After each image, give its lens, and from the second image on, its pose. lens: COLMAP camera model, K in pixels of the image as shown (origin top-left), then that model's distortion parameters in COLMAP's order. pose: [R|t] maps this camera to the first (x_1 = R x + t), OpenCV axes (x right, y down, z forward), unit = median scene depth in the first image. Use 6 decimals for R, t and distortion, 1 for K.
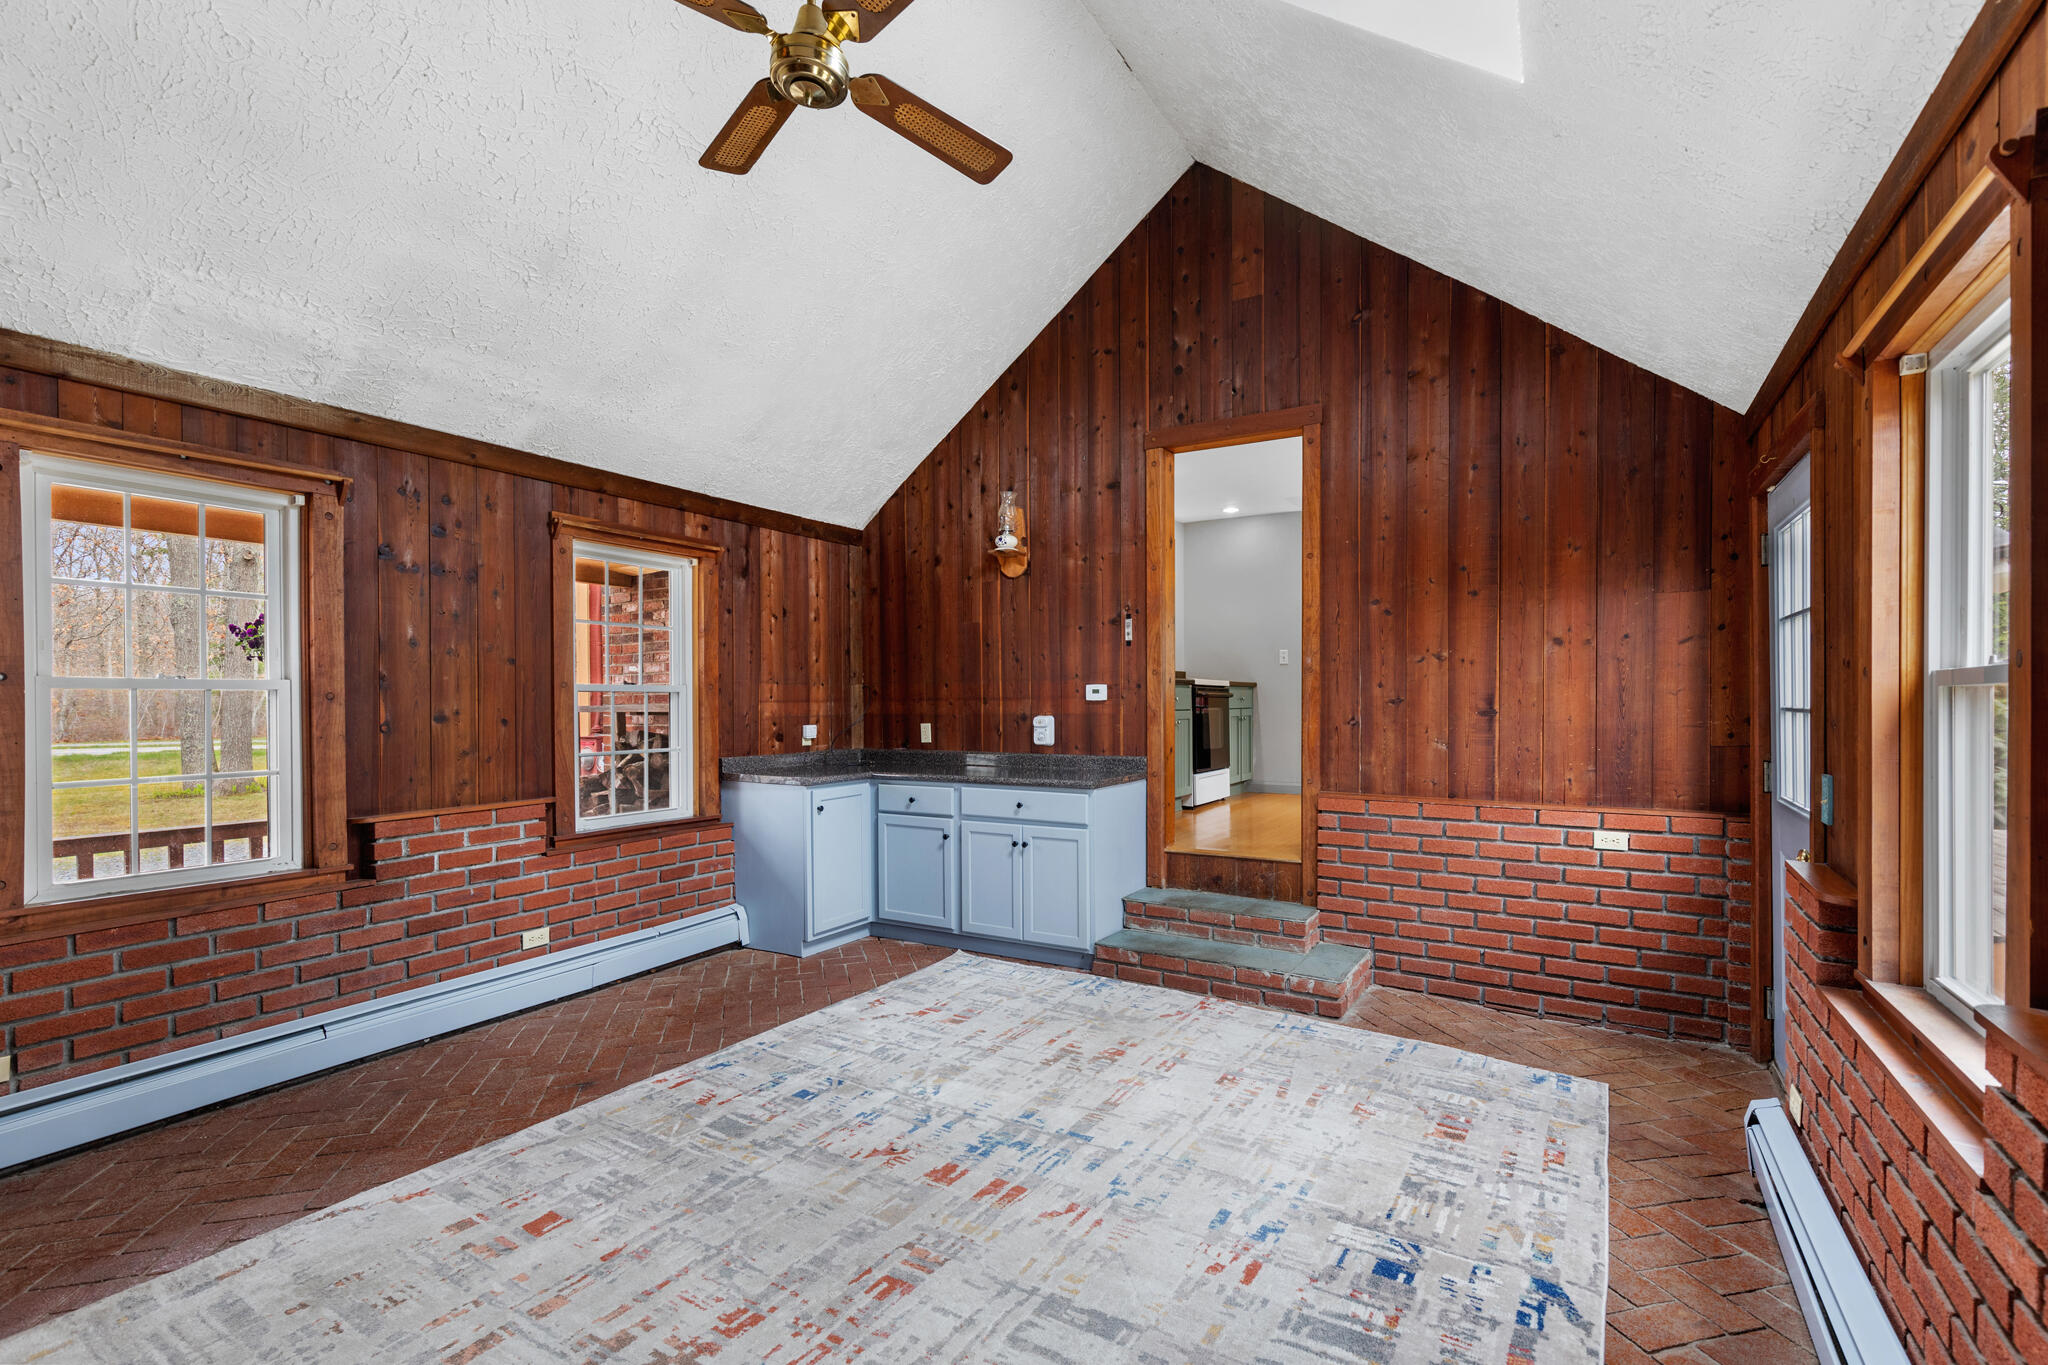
lens RADIAL K [[923.6, 0, 1039.8], [0, 923.6, 711.8], [0, 0, 1]] dist [0.013038, -0.000098]
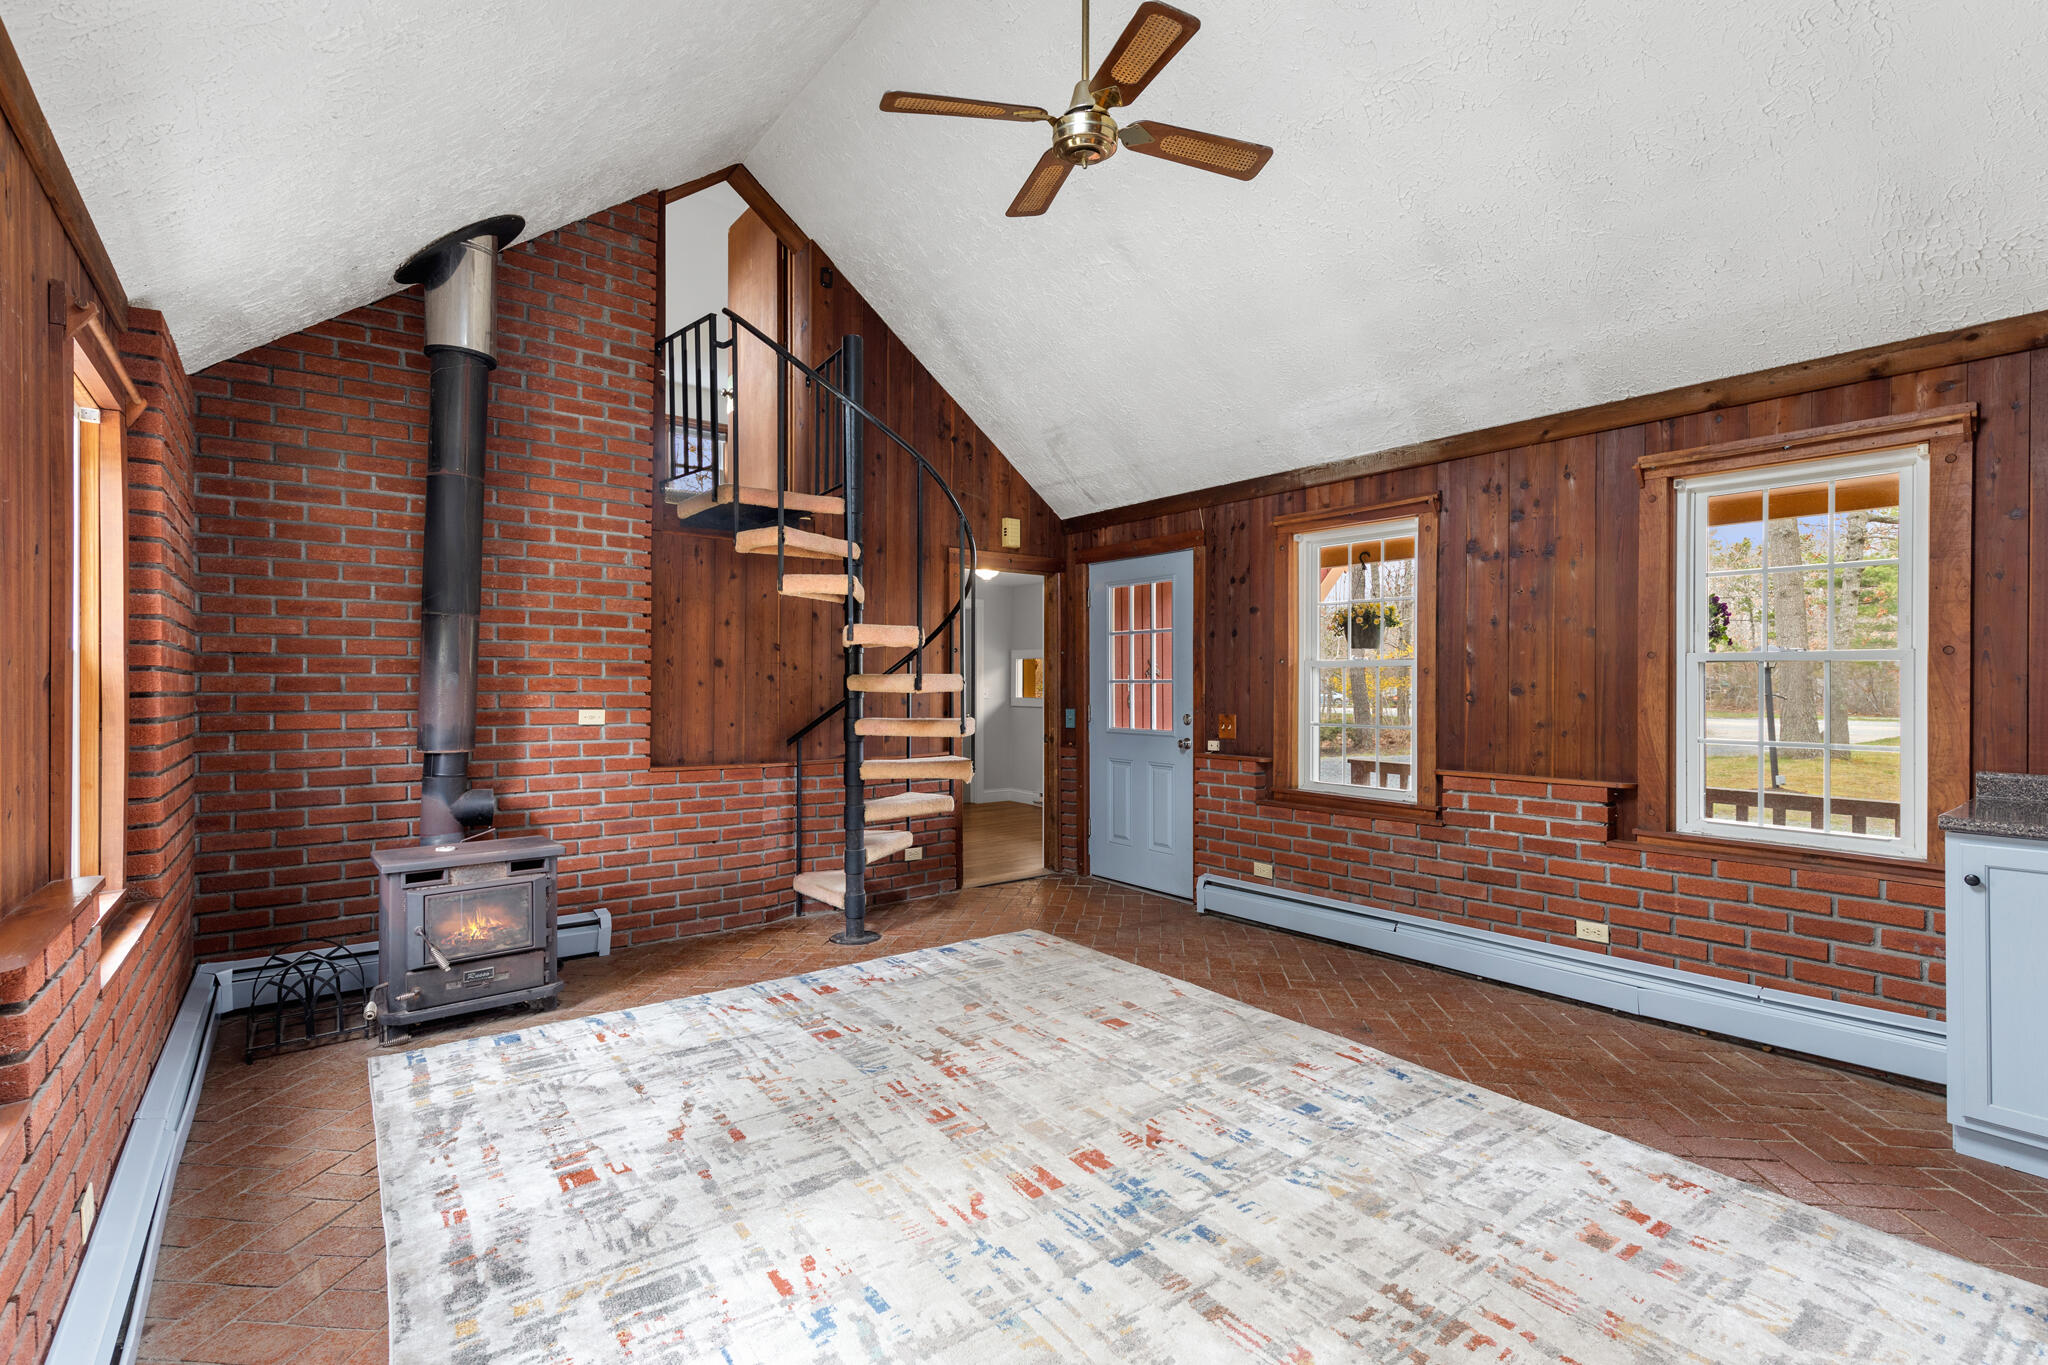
lens RADIAL K [[923.9, 0, 1026.1], [0, 923.9, 695.4], [0, 0, 1]] dist [0.006391, -0.000035]
pose [[-0.374467, 0.017410, -0.927077, 0.539152], [-0.010683, 0.999676, 0.023089, -0.006027], [0.927179, 0.018550, -0.374160, 0.854475]]
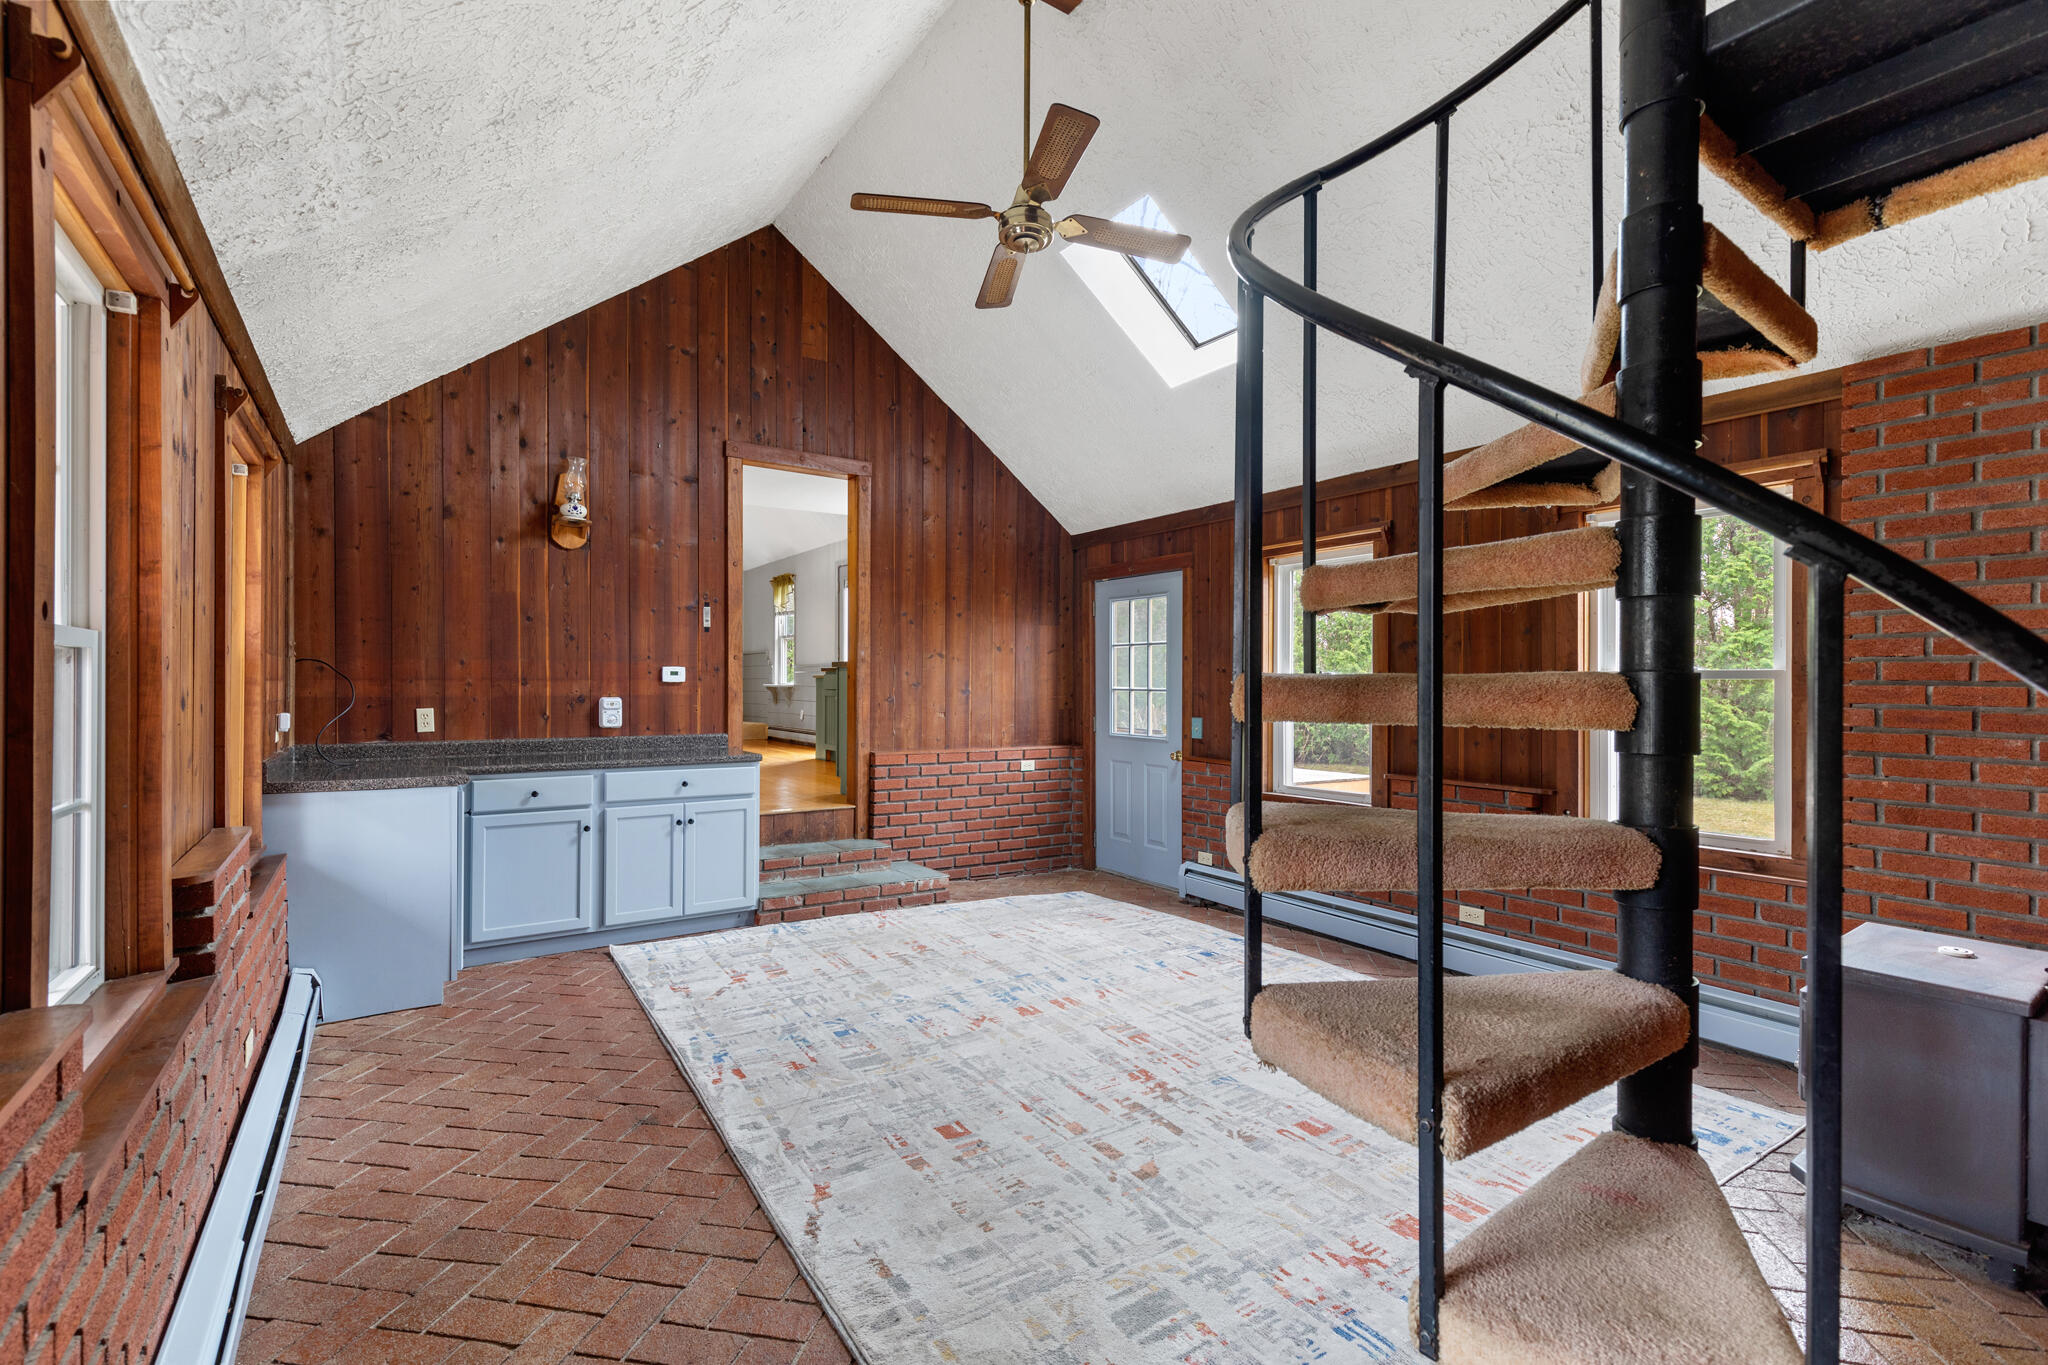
lens RADIAL K [[923.9, 0, 1026.1], [0, 923.9, 695.4], [0, 0, 1]] dist [0.006391, -0.000035]
pose [[0.431410, -0.004561, 0.902144, -0.926210], [0.004782, 0.999985, 0.002769, 0.002239], [-0.902143, 0.003120, 0.431425, 0.252310]]
